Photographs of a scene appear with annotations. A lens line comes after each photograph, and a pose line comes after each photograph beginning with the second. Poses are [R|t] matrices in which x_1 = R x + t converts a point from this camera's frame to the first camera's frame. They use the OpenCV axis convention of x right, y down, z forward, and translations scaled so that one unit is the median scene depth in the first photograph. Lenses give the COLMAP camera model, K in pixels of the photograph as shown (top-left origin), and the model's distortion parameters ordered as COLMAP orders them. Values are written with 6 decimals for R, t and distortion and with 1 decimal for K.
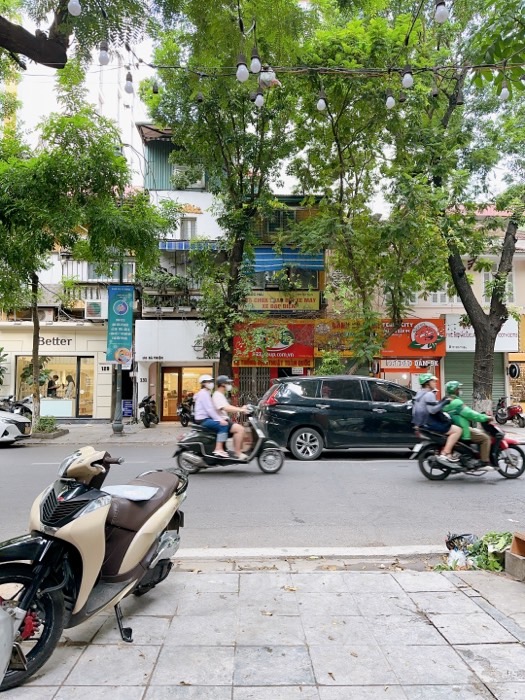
lens RADIAL K [[492.4, 0, 264.4], [0, 492.4, 353.1], [0, 0, 1]] dist [0.040825, -0.037891]
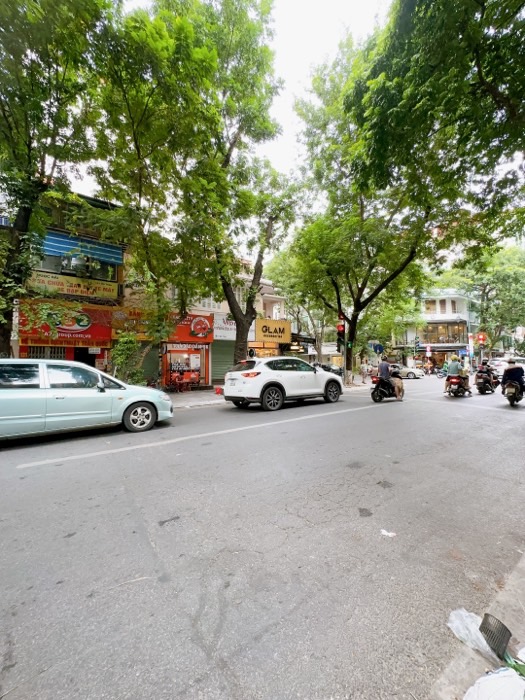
lens RADIAL K [[277.5, 0, 261.9], [0, 277.5, 349.5], [0, 0, 1]] dist [-0.002170, -0.000313]
pose [[0.830258, 0.019763, 0.557029, 0.031110], [-0.026795, 0.999631, 0.004471, 0.020395], [-0.556735, -0.018638, 0.830481, 0.246924]]
